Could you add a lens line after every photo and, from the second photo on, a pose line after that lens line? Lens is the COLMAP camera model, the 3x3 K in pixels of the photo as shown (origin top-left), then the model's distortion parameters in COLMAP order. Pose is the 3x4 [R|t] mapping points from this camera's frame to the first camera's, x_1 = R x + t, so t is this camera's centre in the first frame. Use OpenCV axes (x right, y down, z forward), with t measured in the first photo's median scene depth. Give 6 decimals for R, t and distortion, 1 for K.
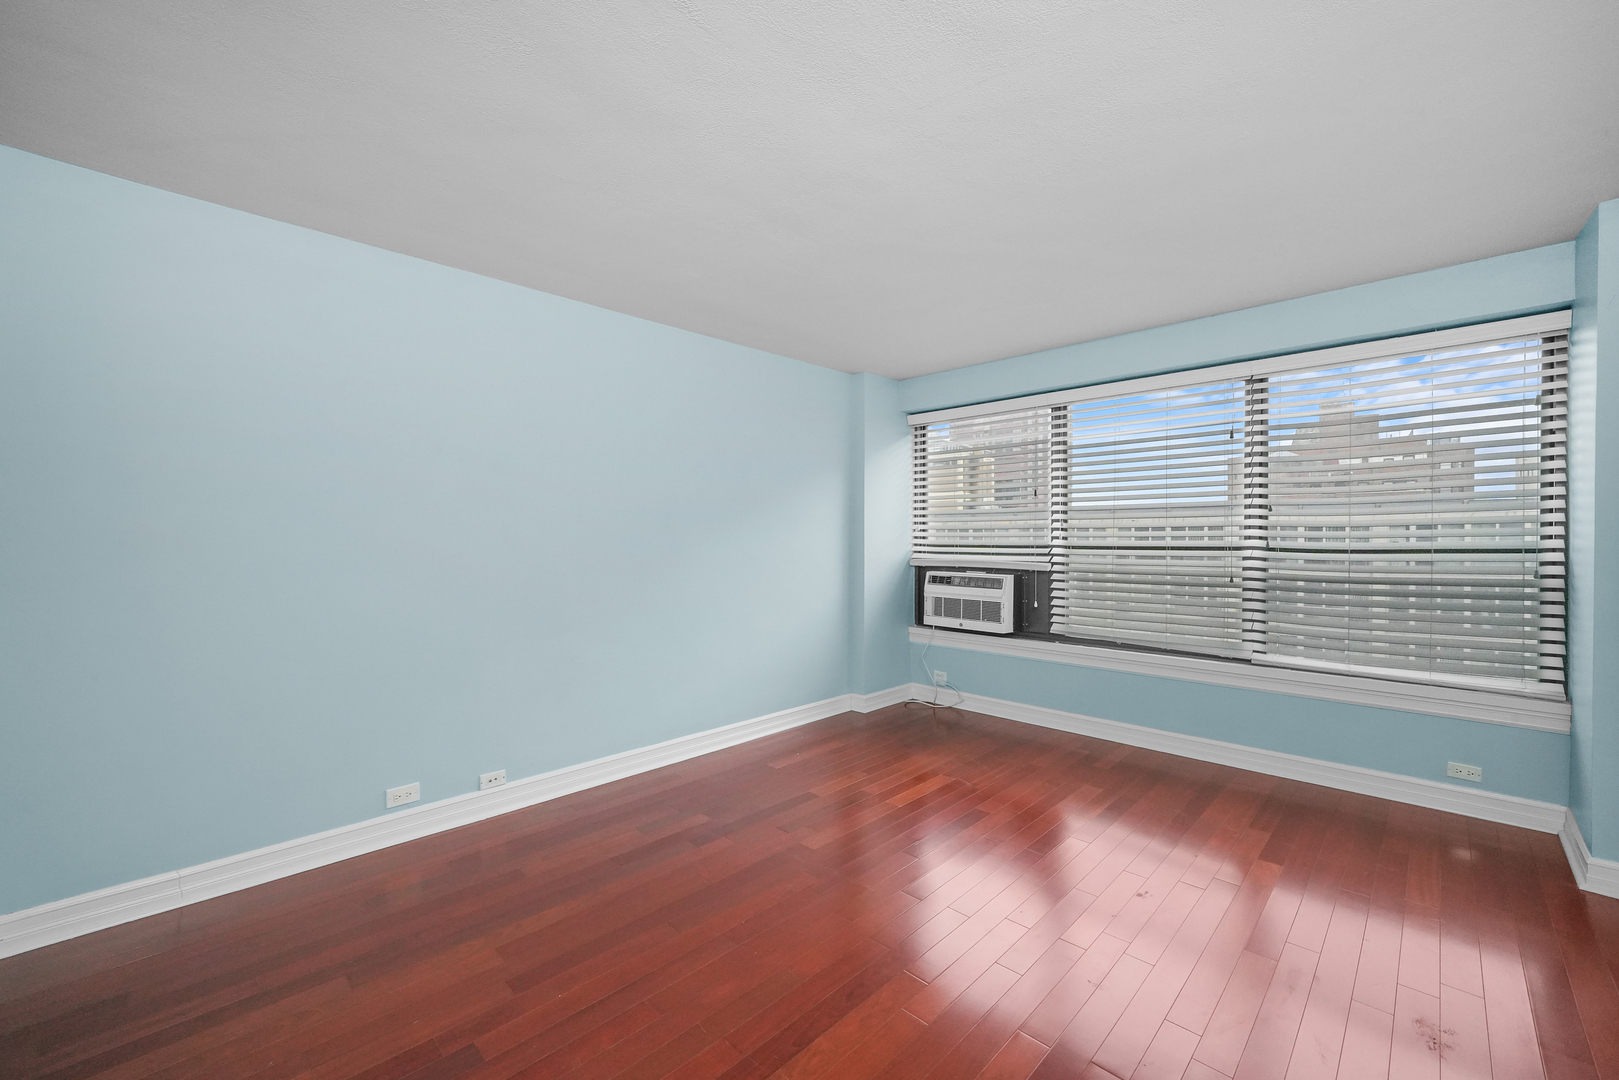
lens RADIAL K [[650.5, 0, 809.5], [0, 650.5, 540.0], [0, 0, 1]] dist [-0.001262, -0.000237]
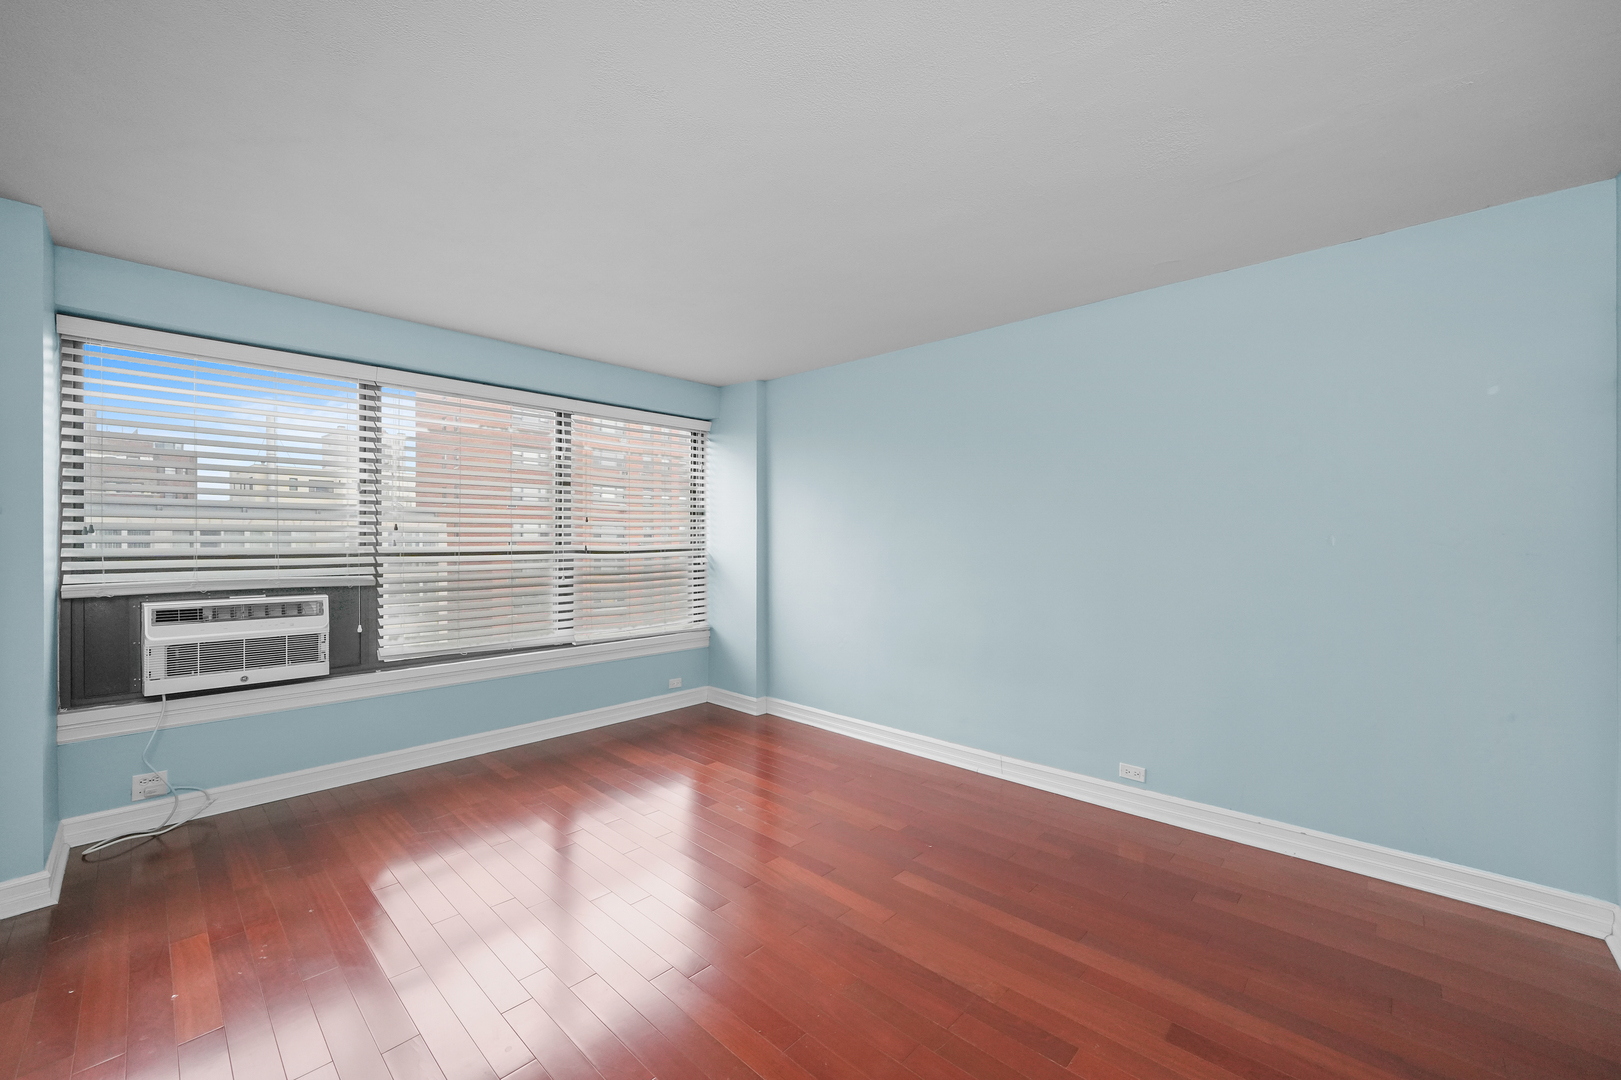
lens RADIAL K [[651.3, 0, 810.5], [0, 651.3, 540.0], [0, 0, 1]] dist [-0.001262, -0.000237]
pose [[-0.036746, 0.002468, 0.999322, -0.413610], [0.005942, 0.999980, -0.002251, -0.002739], [-0.999307, 0.005855, -0.036760, 0.437112]]
